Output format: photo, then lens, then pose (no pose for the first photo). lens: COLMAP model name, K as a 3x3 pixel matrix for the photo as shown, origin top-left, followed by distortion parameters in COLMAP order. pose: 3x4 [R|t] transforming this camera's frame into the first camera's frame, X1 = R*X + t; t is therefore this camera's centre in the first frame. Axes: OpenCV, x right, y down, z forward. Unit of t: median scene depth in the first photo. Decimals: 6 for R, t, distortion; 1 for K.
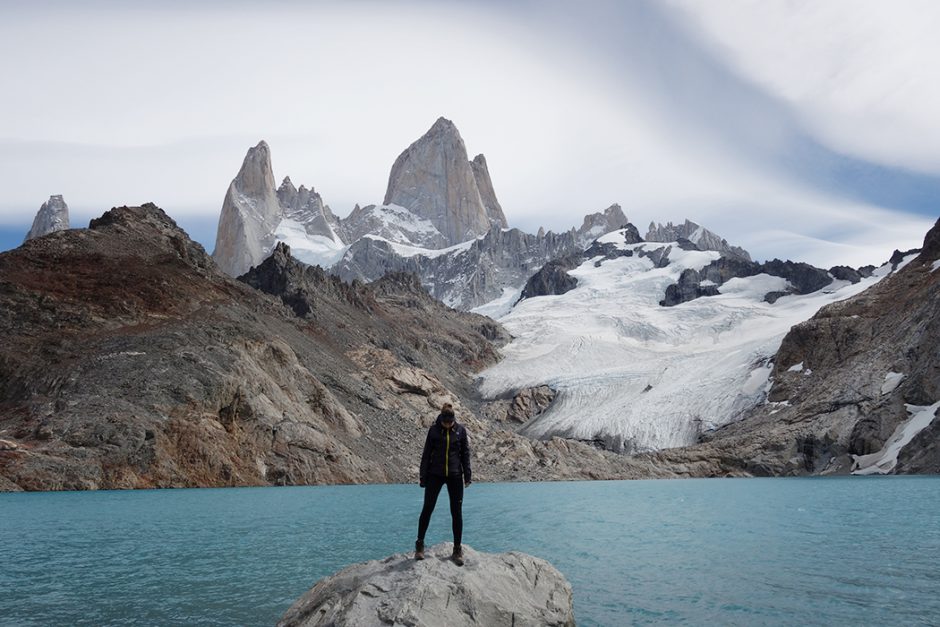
lens RADIAL K [[739.8, 0, 469.6], [0, 739.8, 319.0], [0, 0, 1]] dist [0.006337, -0.011607]
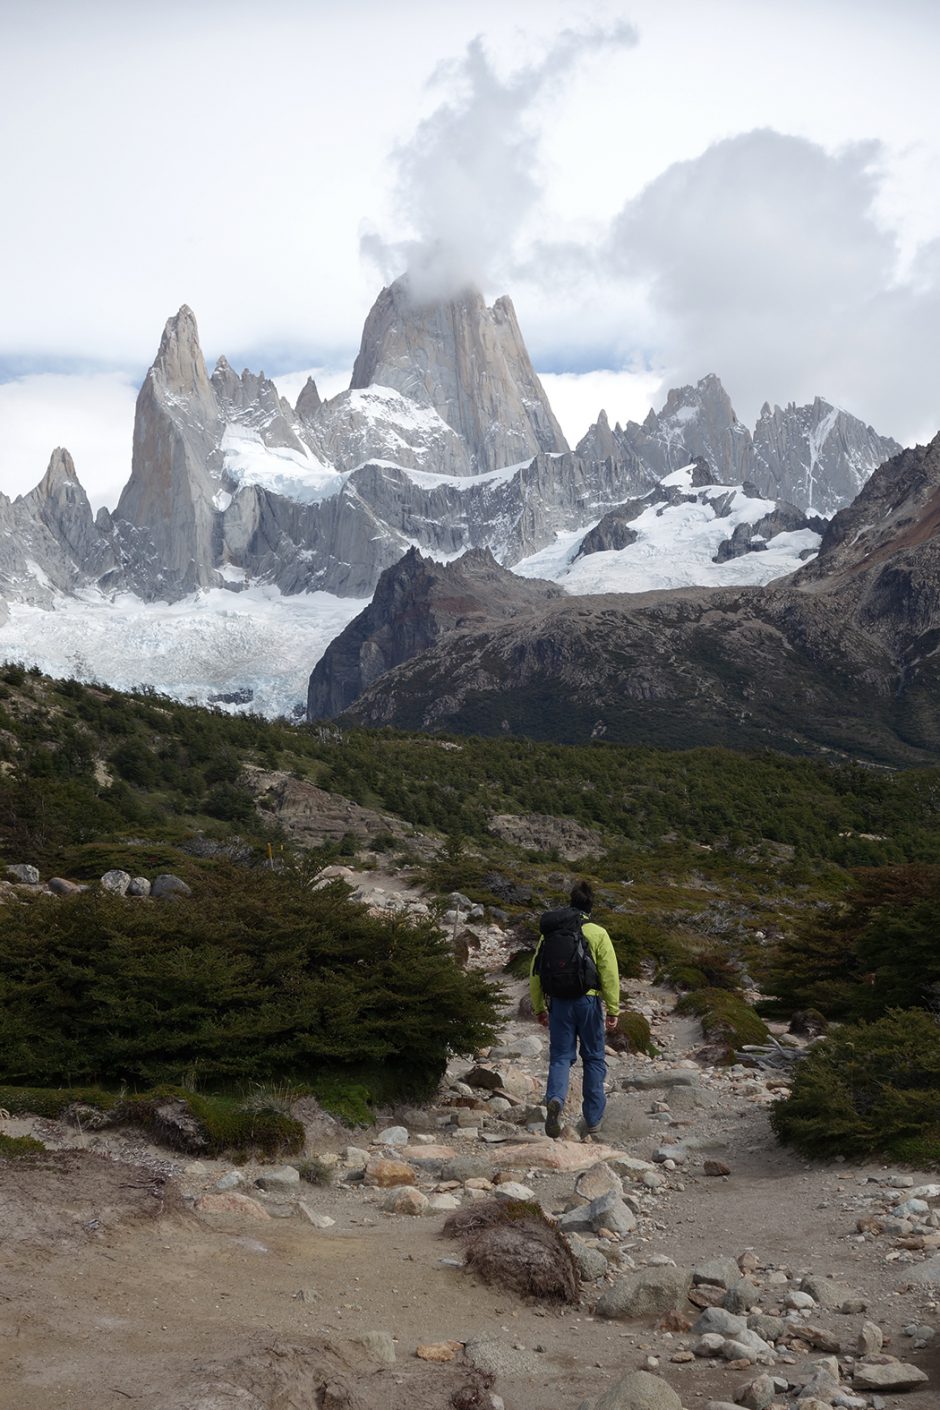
lens RADIAL K [[1903.1, 0, 469.3], [0, 1903.1, 690.7], [0, 0, 1]] dist [0.027595, 0.000000]
pose [[0.999074, -0.040776, 0.013698, -0.083702], [0.039243, 0.994418, 0.097945, -0.072700], [-0.017615, -0.097317, 0.995098, -1.079319]]
